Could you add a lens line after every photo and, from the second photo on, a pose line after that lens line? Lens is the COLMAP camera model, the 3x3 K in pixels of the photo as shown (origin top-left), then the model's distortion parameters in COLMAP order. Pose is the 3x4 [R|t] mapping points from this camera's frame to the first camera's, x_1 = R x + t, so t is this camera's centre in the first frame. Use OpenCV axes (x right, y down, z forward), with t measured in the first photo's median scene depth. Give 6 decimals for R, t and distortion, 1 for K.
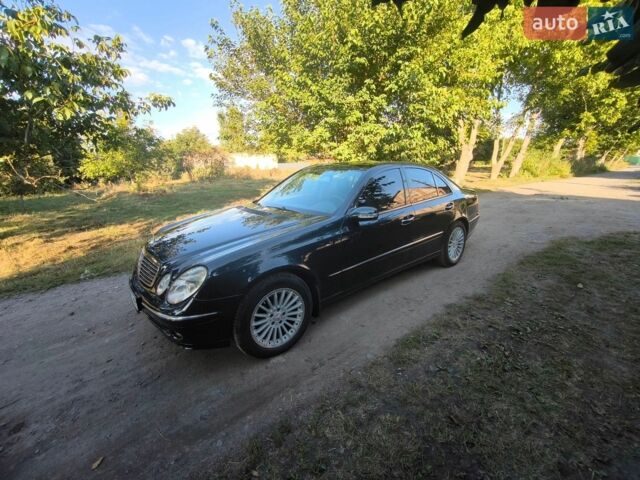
lens RADIAL K [[265.8, 0, 320.0], [0, 265.8, 240.0], [0, 0, 1]] dist [-0.002216, -0.000971]
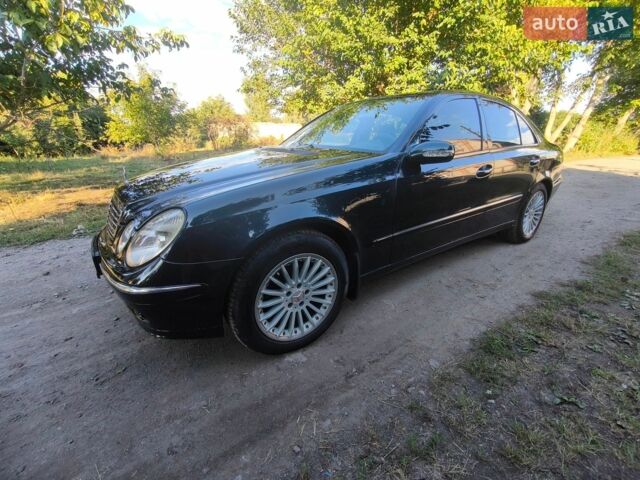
lens RADIAL K [[265.8, 0, 320.0], [0, 265.8, 240.0], [0, 0, 1]] dist [-0.002216, -0.000971]
pose [[0.995737, 0.050685, -0.077069, -0.042846], [-0.043639, 0.994939, 0.090505, 0.063389], [0.081267, -0.086756, 0.992909, 0.259315]]
